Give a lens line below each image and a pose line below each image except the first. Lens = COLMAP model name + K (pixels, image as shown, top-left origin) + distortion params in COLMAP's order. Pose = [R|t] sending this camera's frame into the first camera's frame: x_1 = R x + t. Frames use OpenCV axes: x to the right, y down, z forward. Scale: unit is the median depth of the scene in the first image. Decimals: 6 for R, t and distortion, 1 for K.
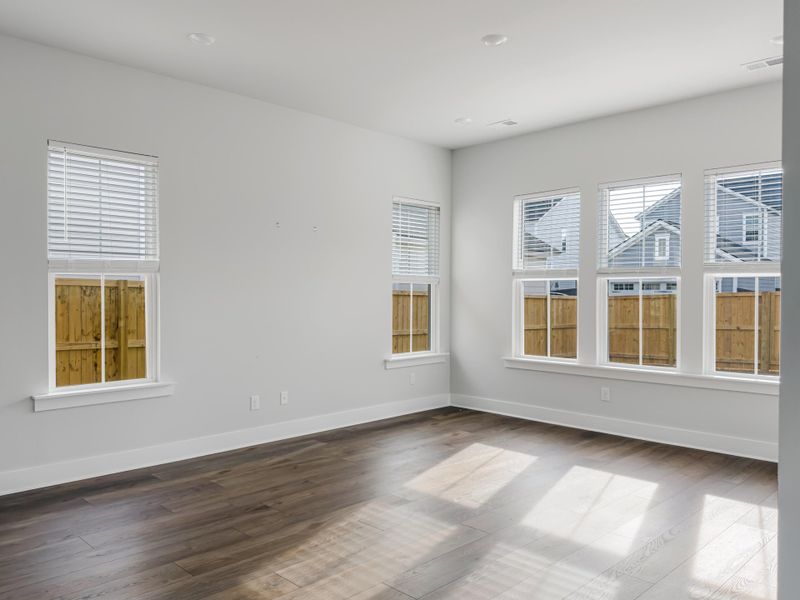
lens RADIAL K [[622.0, 0, 400.3], [0, 622.0, 305.6], [0, 0, 1]] dist [0.062777, -0.040920]
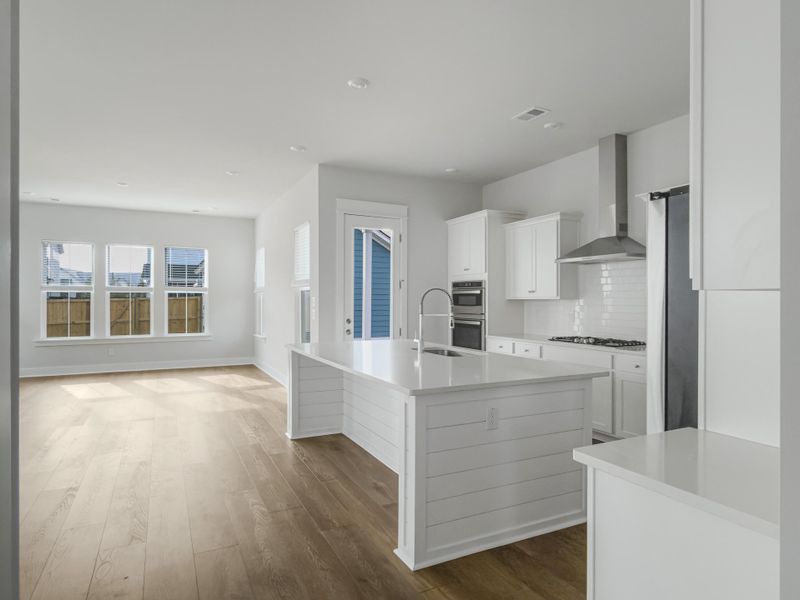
lens RADIAL K [[469.9, 0, 402.3], [0, 469.9, 301.4], [0, 0, 1]] dist [-0.000788, -0.000839]
pose [[0.310445, -0.002560, 0.950588, -0.723935], [0.015824, 0.999872, -0.002475, 0.002992], [-0.950460, 0.015811, 0.310446, -0.275976]]
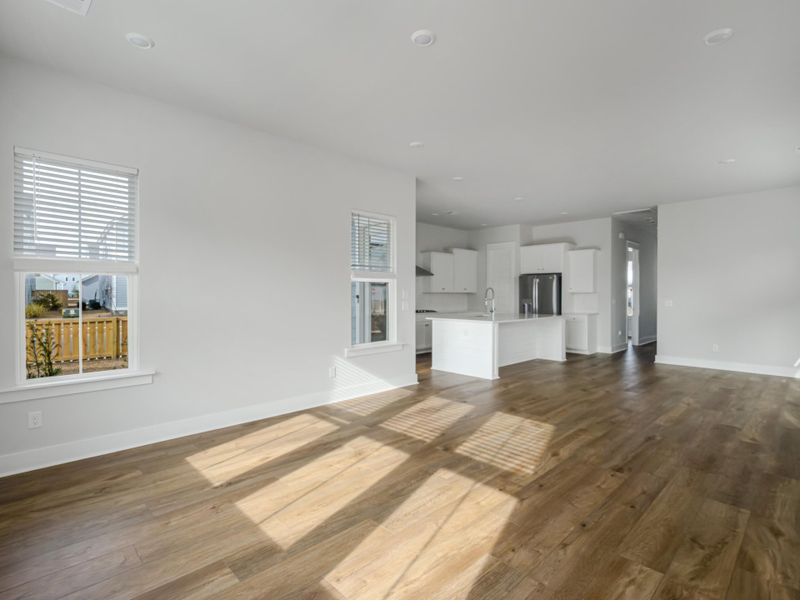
lens RADIAL K [[404.8, 0, 389.8], [0, 404.8, 292.7], [0, 0, 1]] dist [-0.001419, 0.002398]
pose [[-0.999136, -0.000648, 0.041549, 0.117568], [0.000039, 0.999864, 0.016517, -0.021155], [-0.041554, 0.016504, -0.999000, 1.105968]]
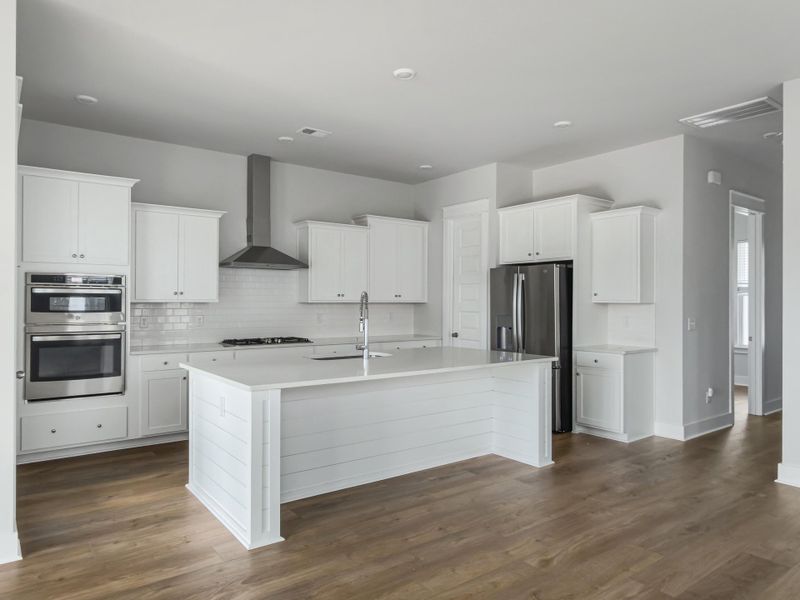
lens RADIAL K [[535.7, 0, 397.1], [0, 535.7, 297.1], [0, 0, 1]] dist [0.006437, 0.011599]
pose [[-0.988422, -0.001179, 0.151727, -0.282681], [-0.000078, 0.999974, 0.007264, -0.013955], [-0.151732, 0.007168, -0.988396, 0.554148]]
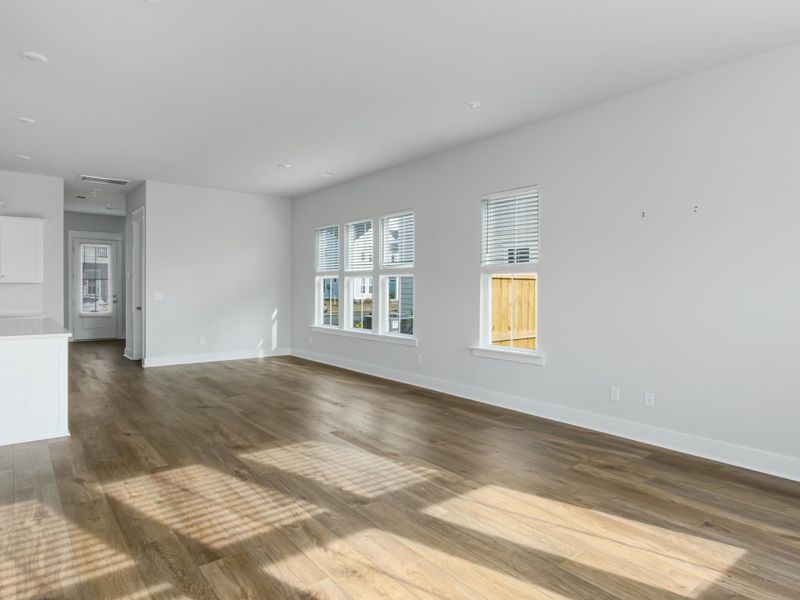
lens RADIAL K [[505.7, 0, 395.9], [0, 505.7, 298.5], [0, 0, 1]] dist [0.015436, -0.003842]
pose [[-0.130264, 0.026408, -0.991128, 0.549047], [-0.021010, 0.999347, 0.029388, -0.015298], [0.991257, 0.024652, -0.129624, 0.651889]]
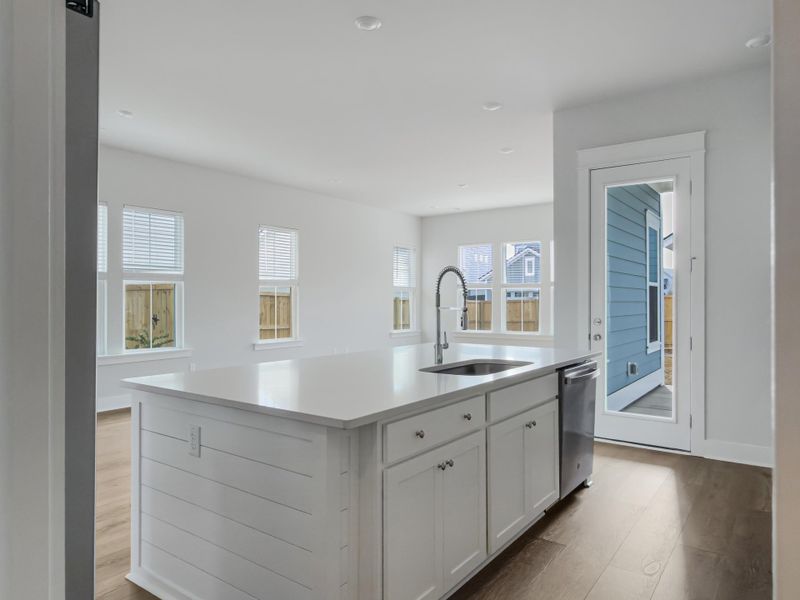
lens RADIAL K [[535.7, 0, 412.5], [0, 535.7, 291.6], [0, 0, 1]] dist [0.006437, 0.011599]
pose [[0.983783, 0.001859, 0.179355, -0.247820], [0.004755, 0.999324, -0.036443, 0.023476], [-0.179301, 0.036705, 0.983109, -0.572597]]
